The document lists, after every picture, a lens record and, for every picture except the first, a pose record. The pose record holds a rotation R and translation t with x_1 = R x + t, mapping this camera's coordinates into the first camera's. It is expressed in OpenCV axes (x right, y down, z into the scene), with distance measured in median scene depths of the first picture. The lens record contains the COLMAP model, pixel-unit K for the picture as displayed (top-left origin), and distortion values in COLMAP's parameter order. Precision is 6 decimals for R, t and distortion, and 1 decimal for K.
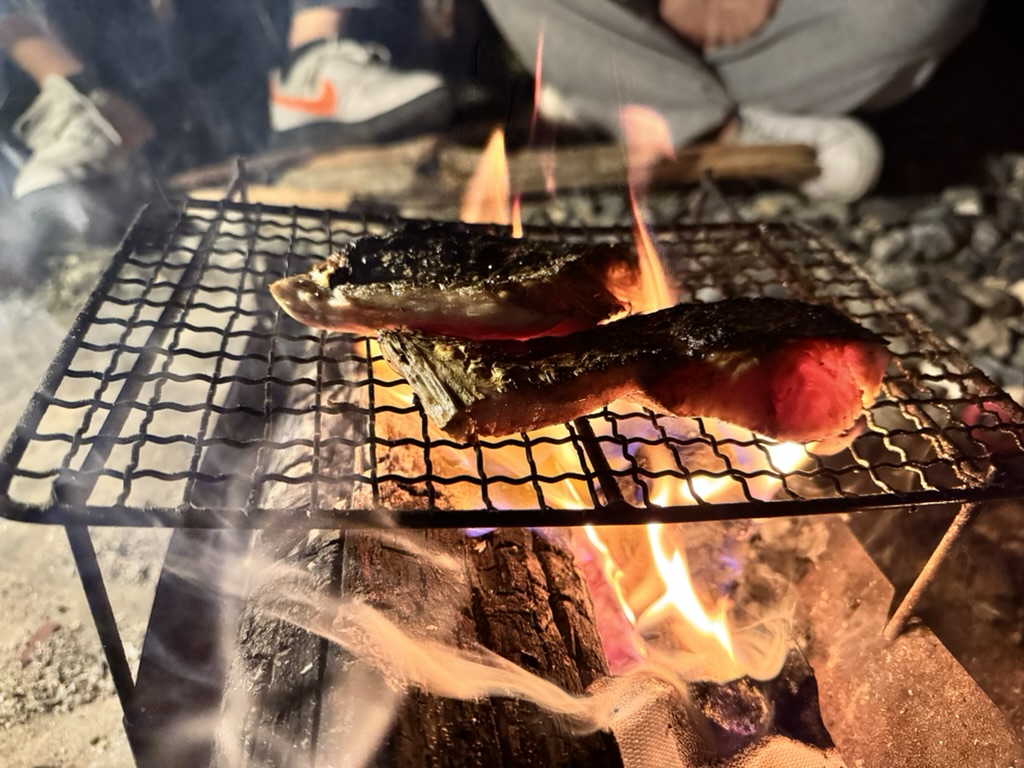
lens RADIAL K [[731.7, 0, 512.5], [0, 731.7, 386.0], [0, 0, 1]] dist [0.024074, -0.005685]
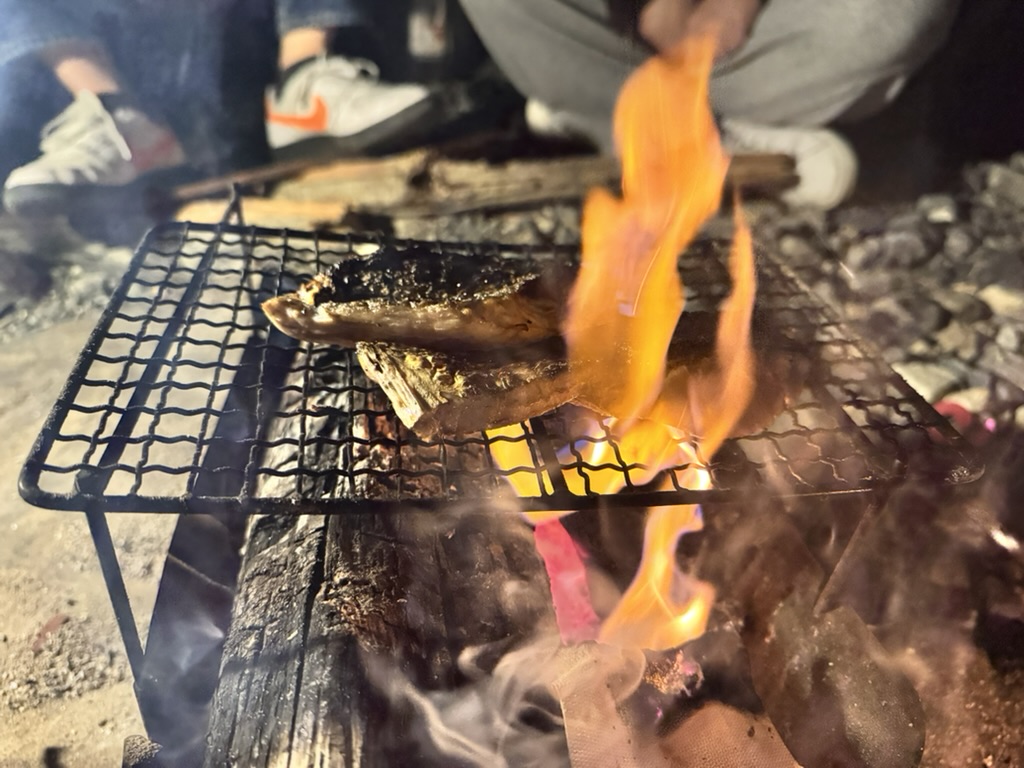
lens RADIAL K [[731.7, 0, 513.7], [0, 731.7, 383.2], [0, 0, 1]] dist [0.024074, -0.005685]
pose [[0.999982, -0.005603, 0.001909, 0.049821], [0.005619, 0.999948, -0.008554, -0.002120], [-0.001861, 0.008565, 0.999962, -0.119986]]
